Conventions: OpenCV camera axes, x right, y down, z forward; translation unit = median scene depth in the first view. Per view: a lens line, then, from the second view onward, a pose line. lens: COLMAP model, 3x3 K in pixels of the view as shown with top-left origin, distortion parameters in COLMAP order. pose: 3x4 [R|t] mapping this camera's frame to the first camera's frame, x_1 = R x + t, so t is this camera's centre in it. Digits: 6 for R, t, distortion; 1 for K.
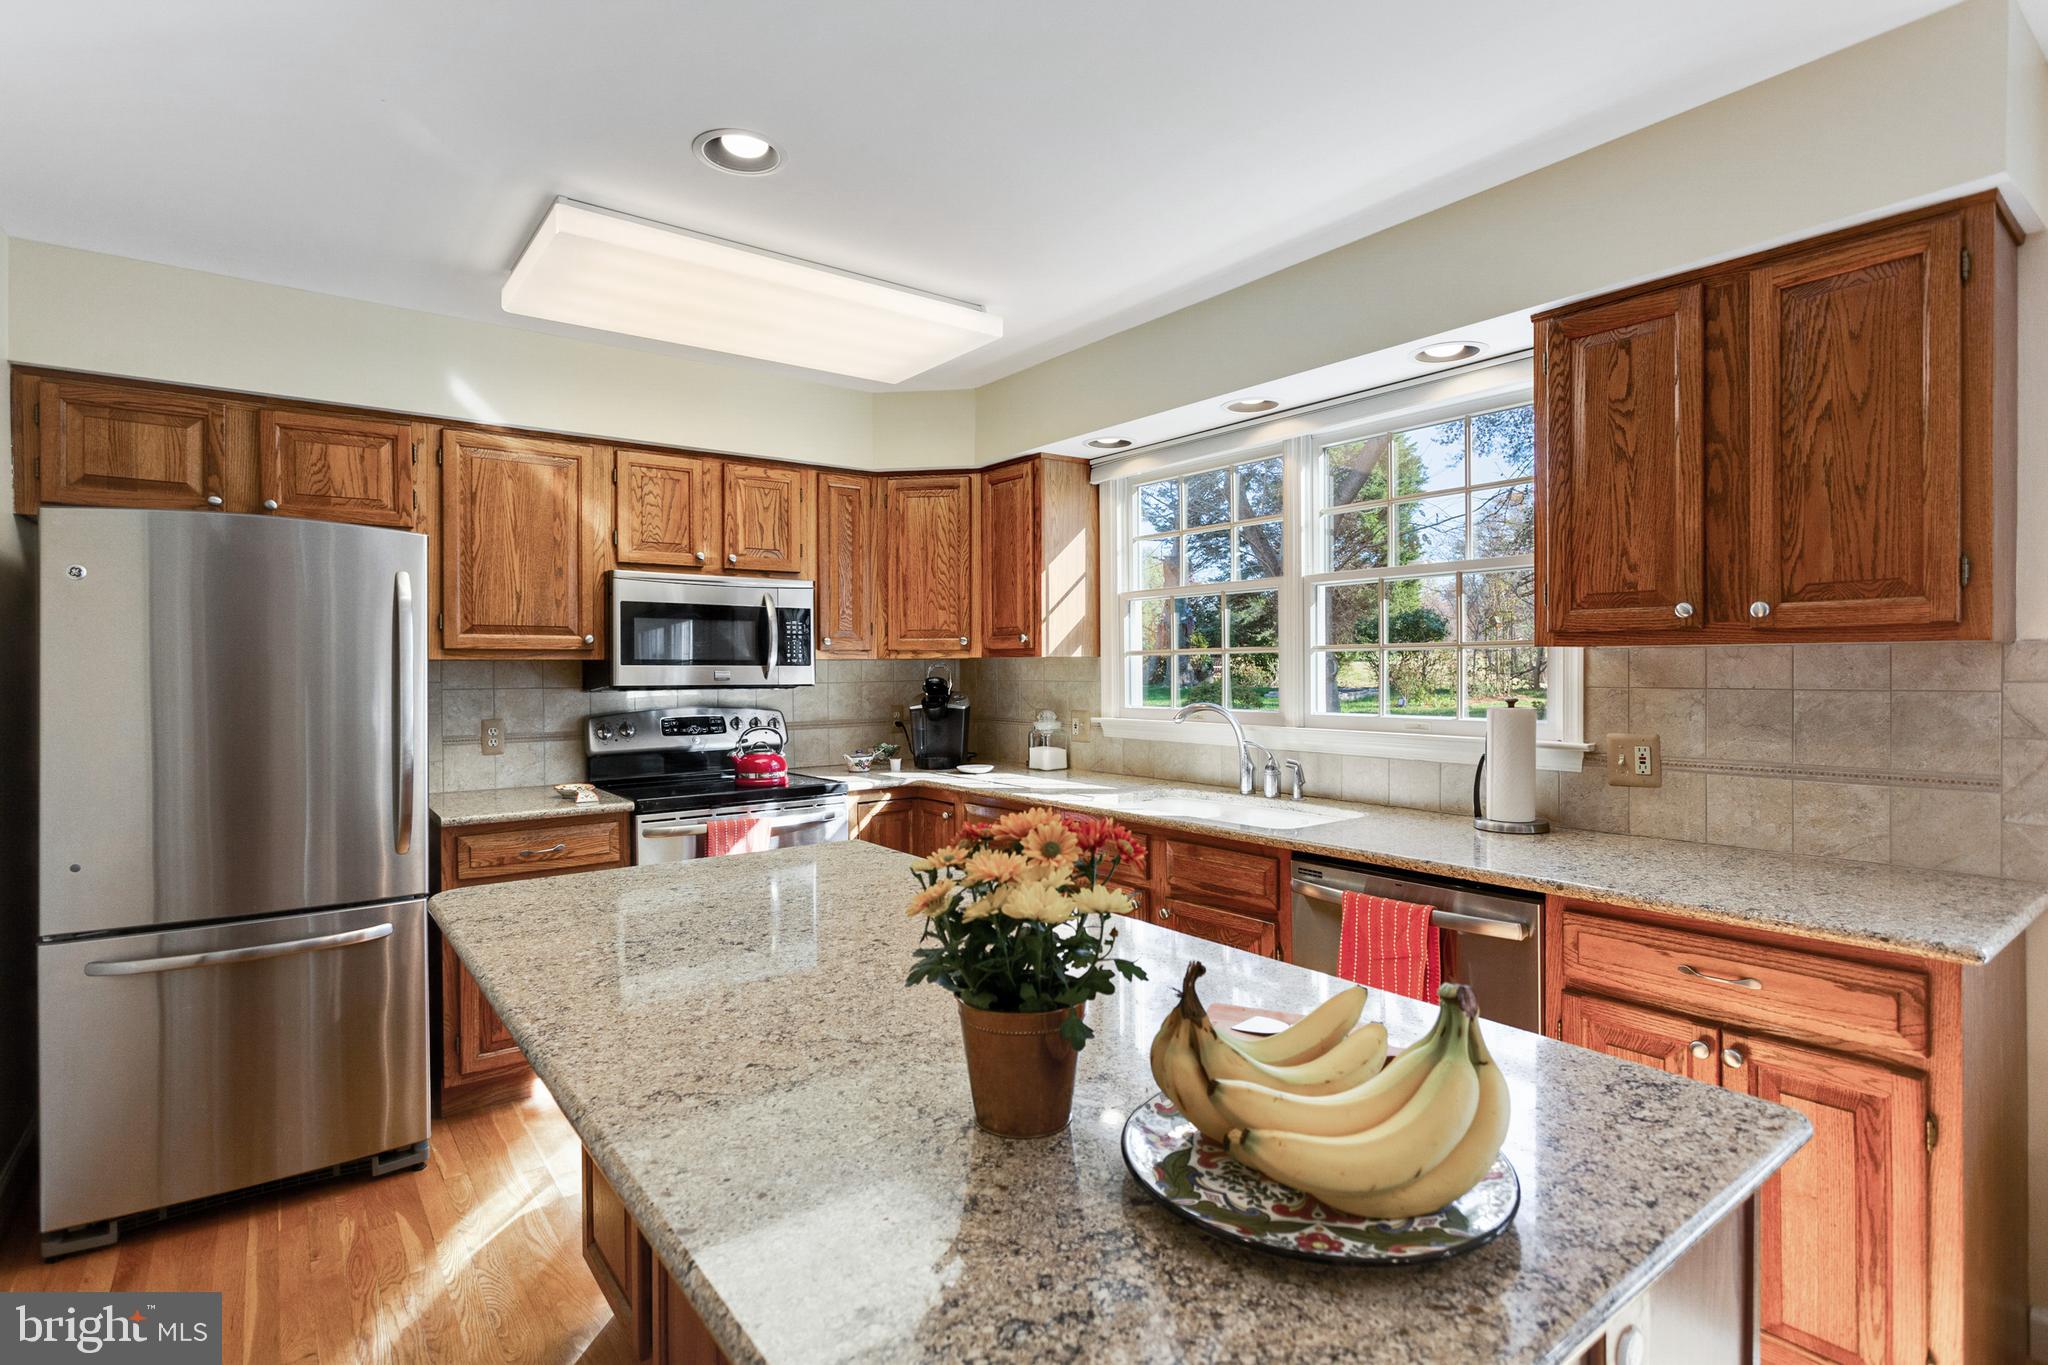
lens RADIAL K [[1005.1, 0, 1029.4], [0, 1005.1, 676.0], [0, 0, 1]] dist [-0.004100, 0.003365]
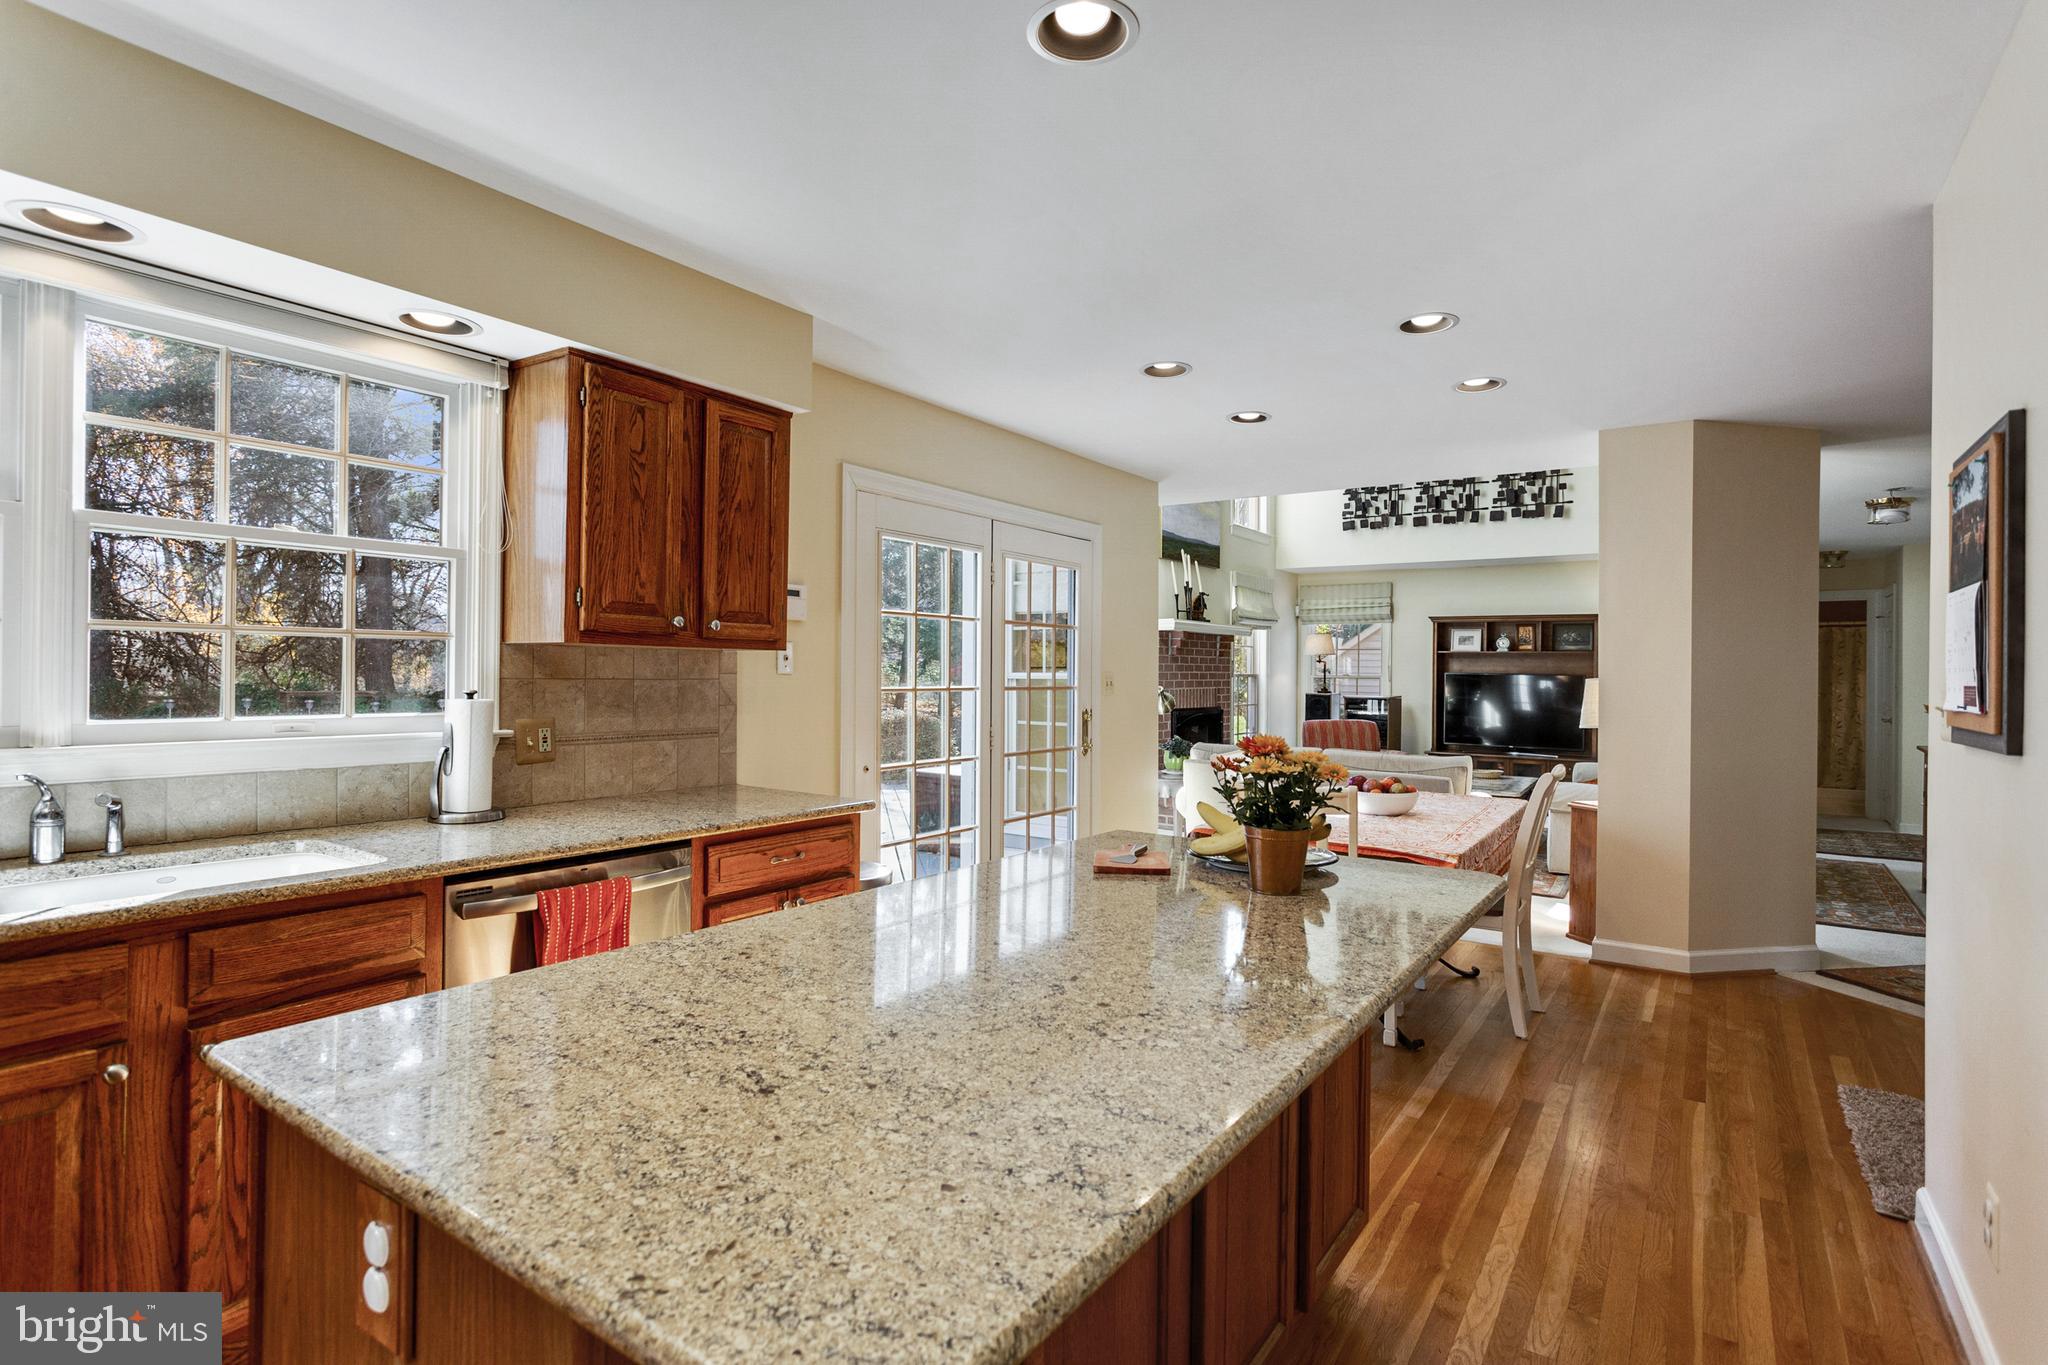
lens RADIAL K [[1005.1, 0, 1006.8], [0, 1005.1, 672.9], [0, 0, 1]] dist [-0.004100, 0.003365]
pose [[-0.291404, 0.003313, 0.956594, -0.514876], [-0.001877, 0.999990, -0.004035, 0.006447], [-0.956598, -0.002971, -0.291395, 0.618810]]
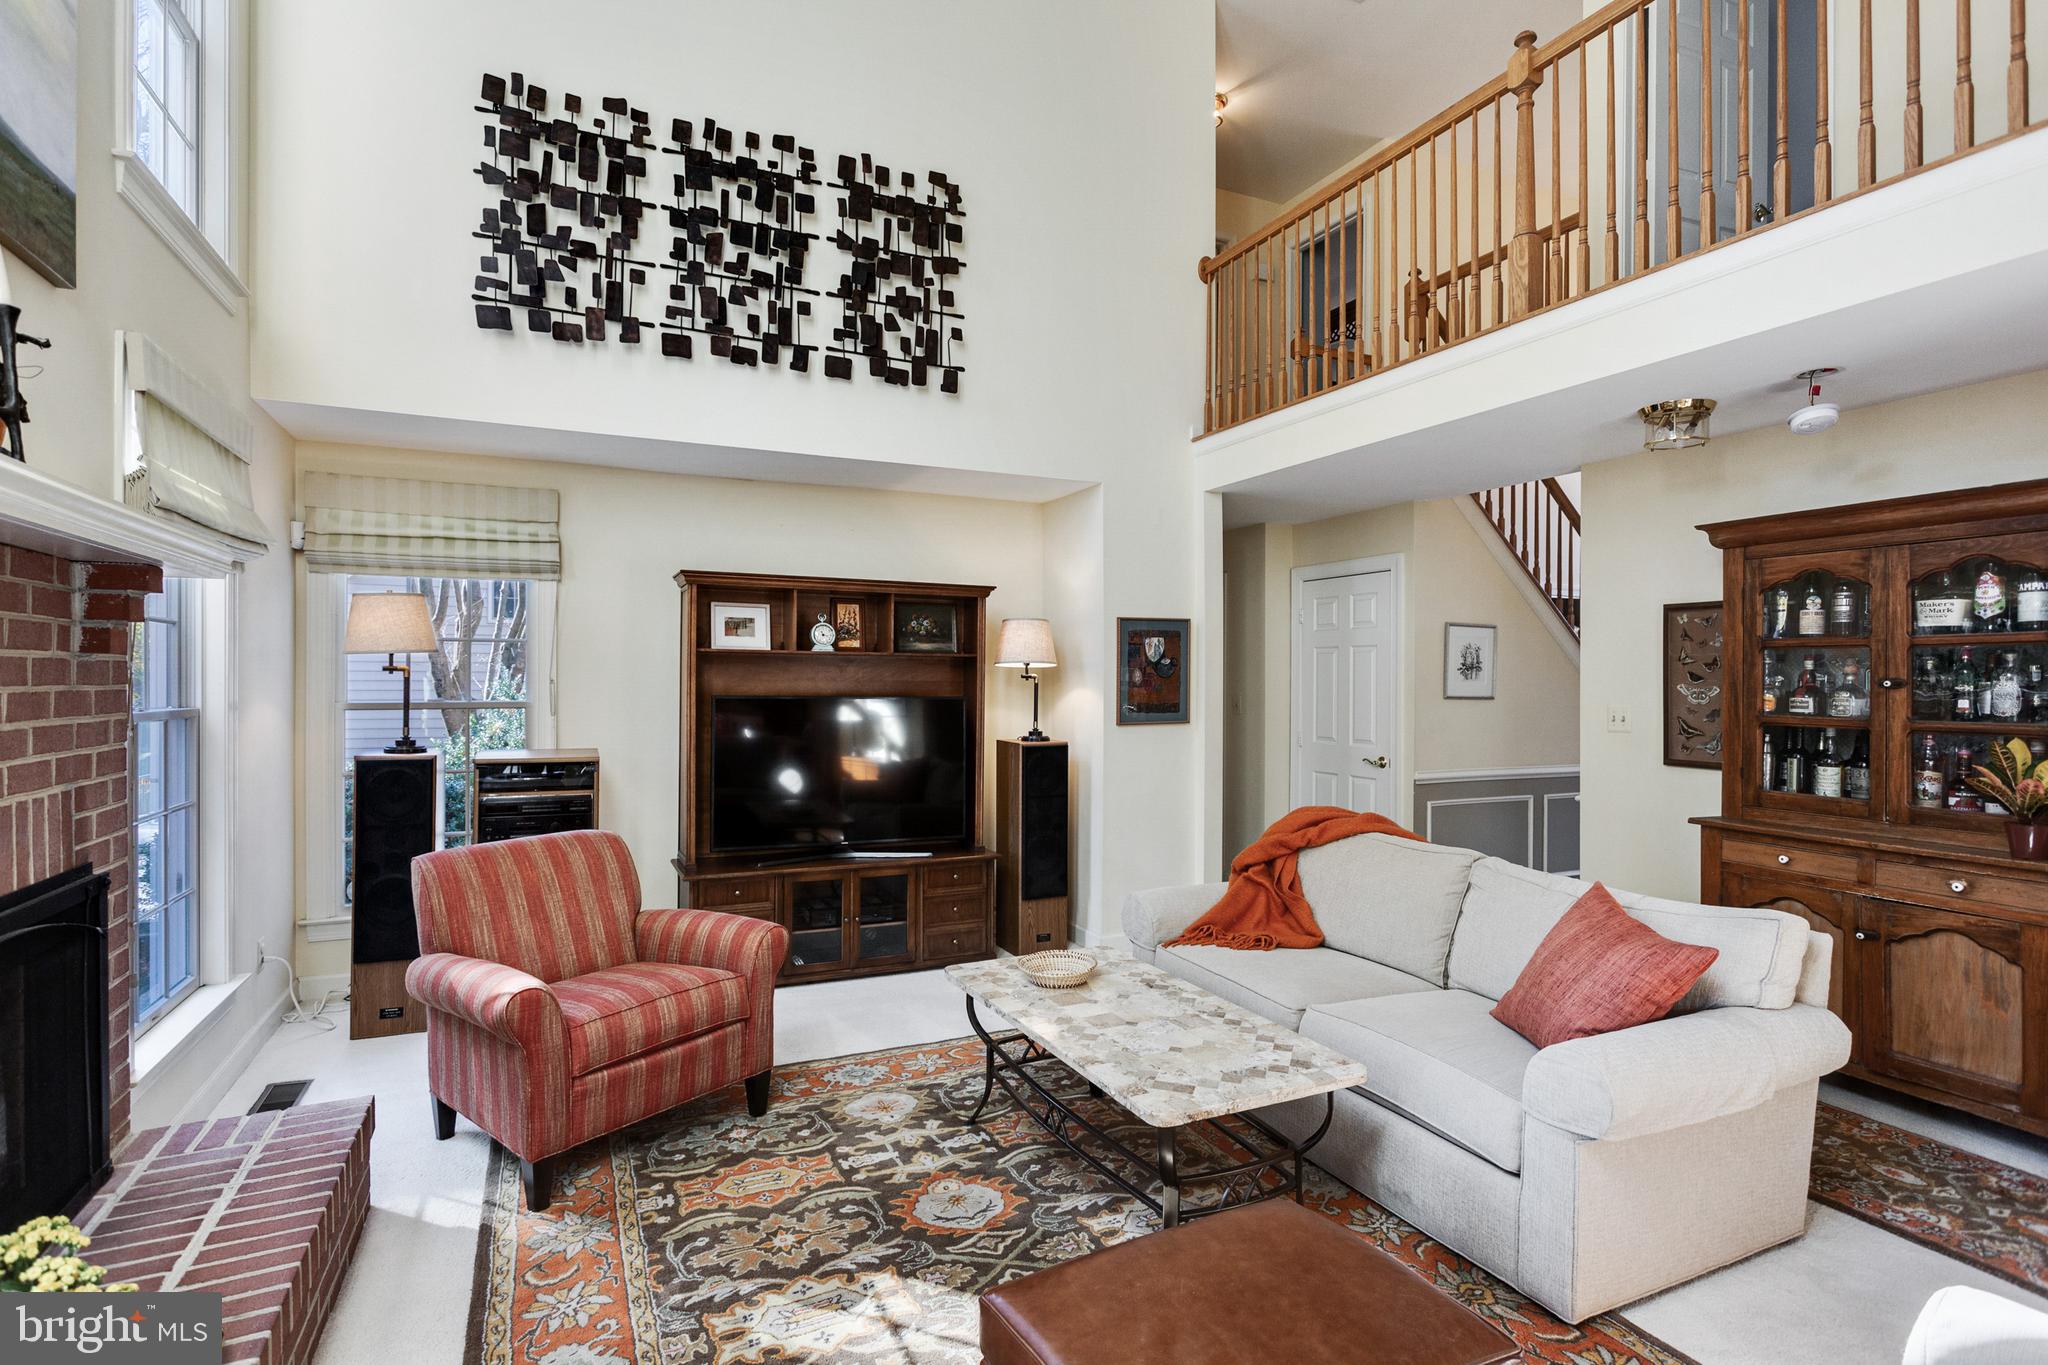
lens RADIAL K [[1005.1, 0, 1020.7], [0, 1005.1, 673.5], [0, 0, 1]] dist [-0.004100, 0.003365]
pose [[-0.974691, 0.005327, 0.223491, 1.344677], [0.004558, 0.999982, -0.003960, -0.033465], [-0.223508, -0.002841, -0.974698, -0.310341]]
